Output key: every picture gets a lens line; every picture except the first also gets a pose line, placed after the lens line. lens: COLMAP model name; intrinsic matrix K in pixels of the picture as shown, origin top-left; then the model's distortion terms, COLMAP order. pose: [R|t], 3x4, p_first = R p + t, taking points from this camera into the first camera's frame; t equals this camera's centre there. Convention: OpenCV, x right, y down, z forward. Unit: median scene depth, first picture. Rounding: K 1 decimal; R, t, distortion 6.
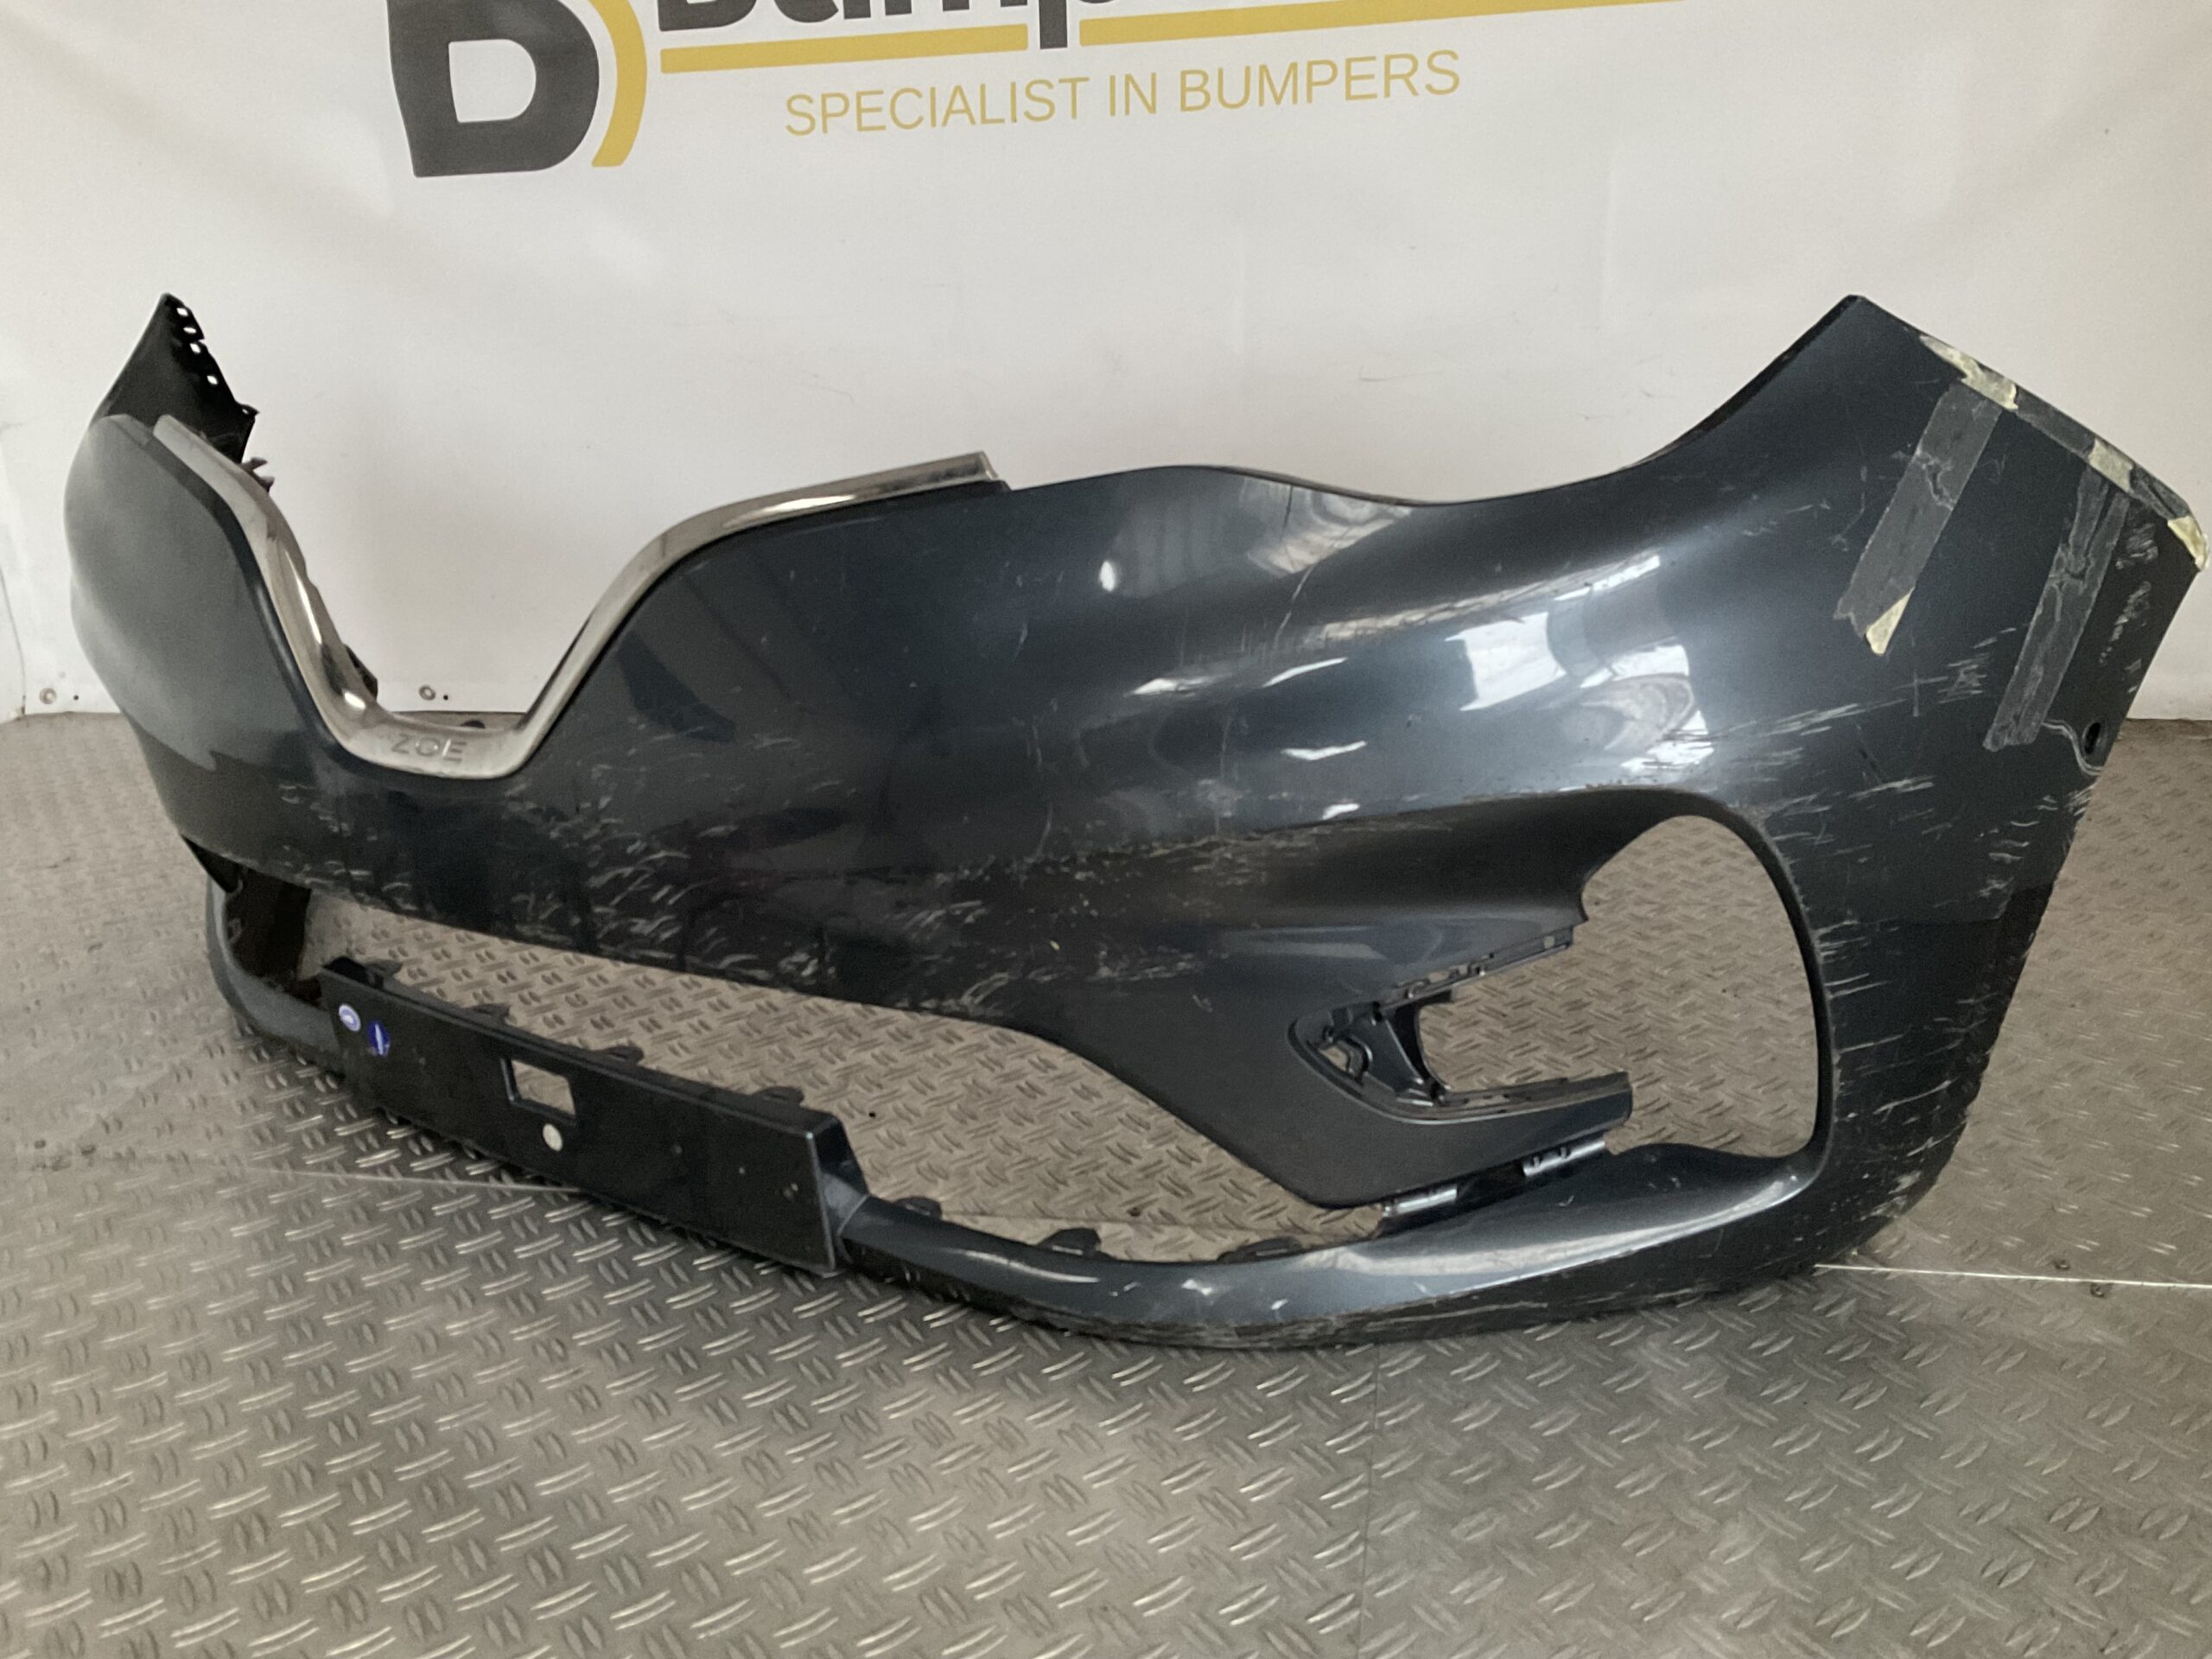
lens RADIAL K [[1856.5, 0, 1106.2], [0, 1856.5, 780.6], [0, 0, 1]] dist [0.109616, -0.202645]
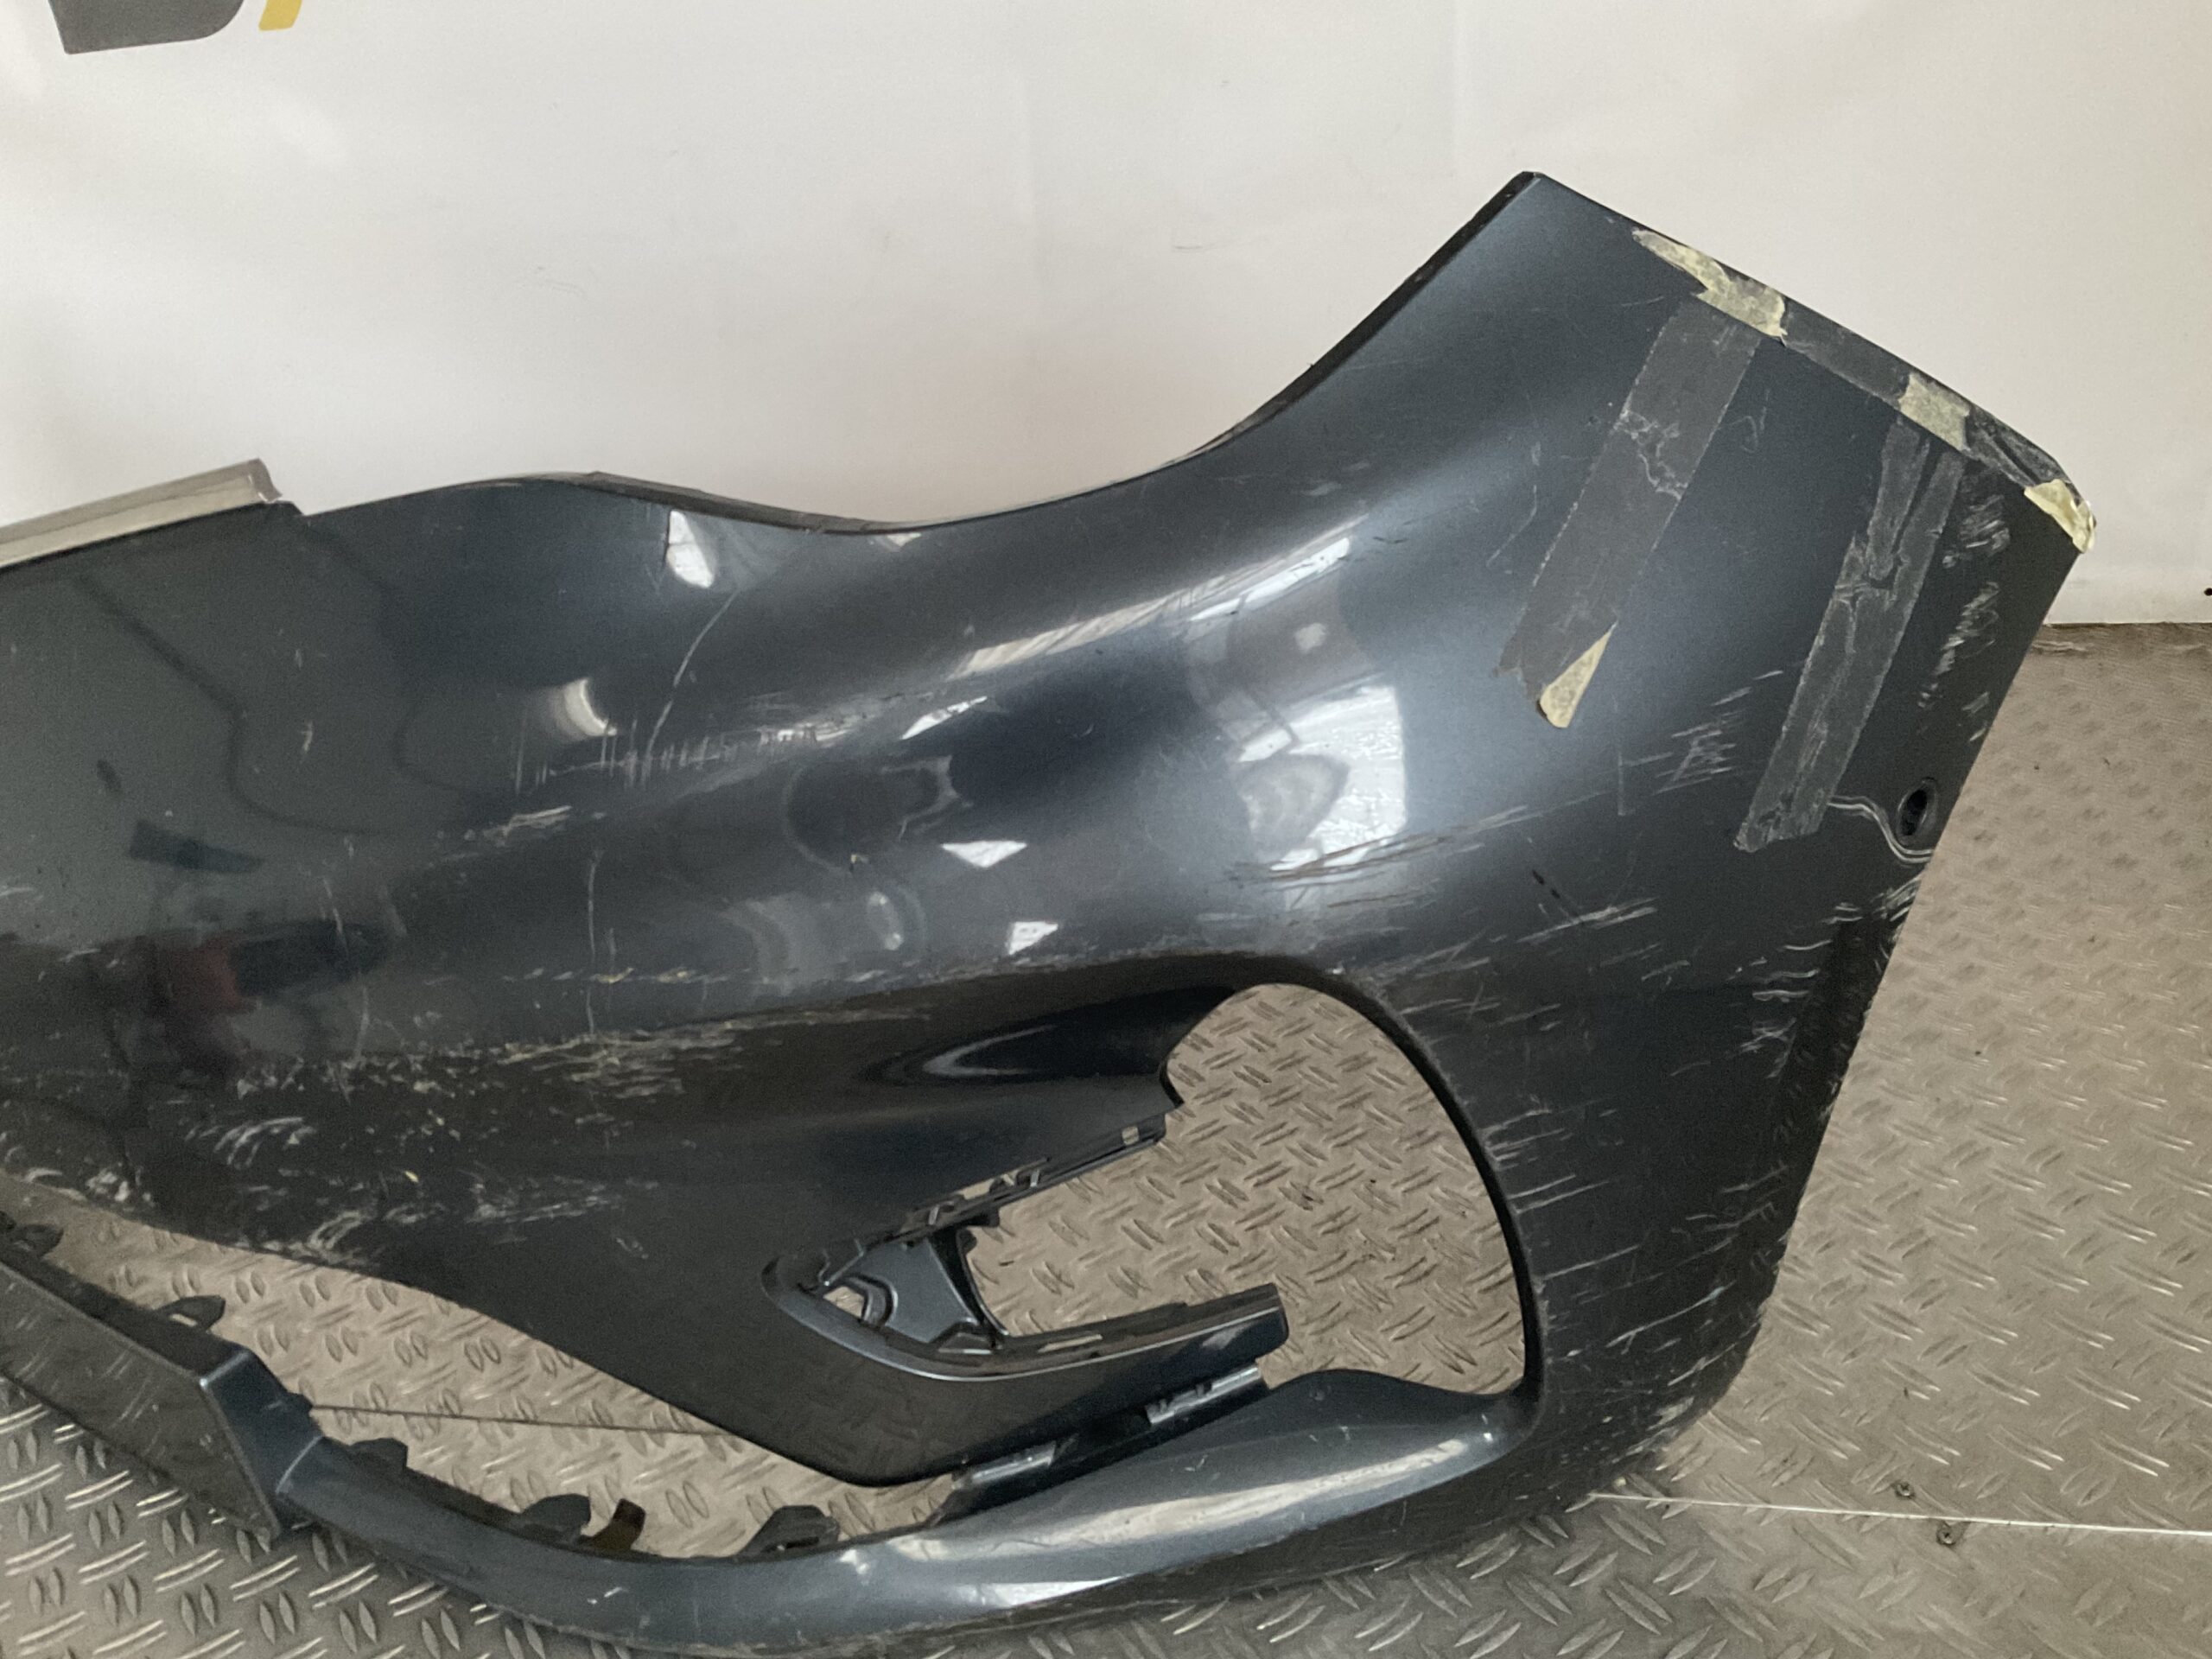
lens RADIAL K [[1923.3, 0, 1046.7], [0, 1923.3, 831.0], [0, 0, 1]] dist [0.146054, -0.284758]
pose [[0.998939, -0.038783, -0.024837, 0.229865], [0.040847, 0.995208, 0.088837, -0.093669], [0.021273, -0.089757, 0.995736, 0.288558]]
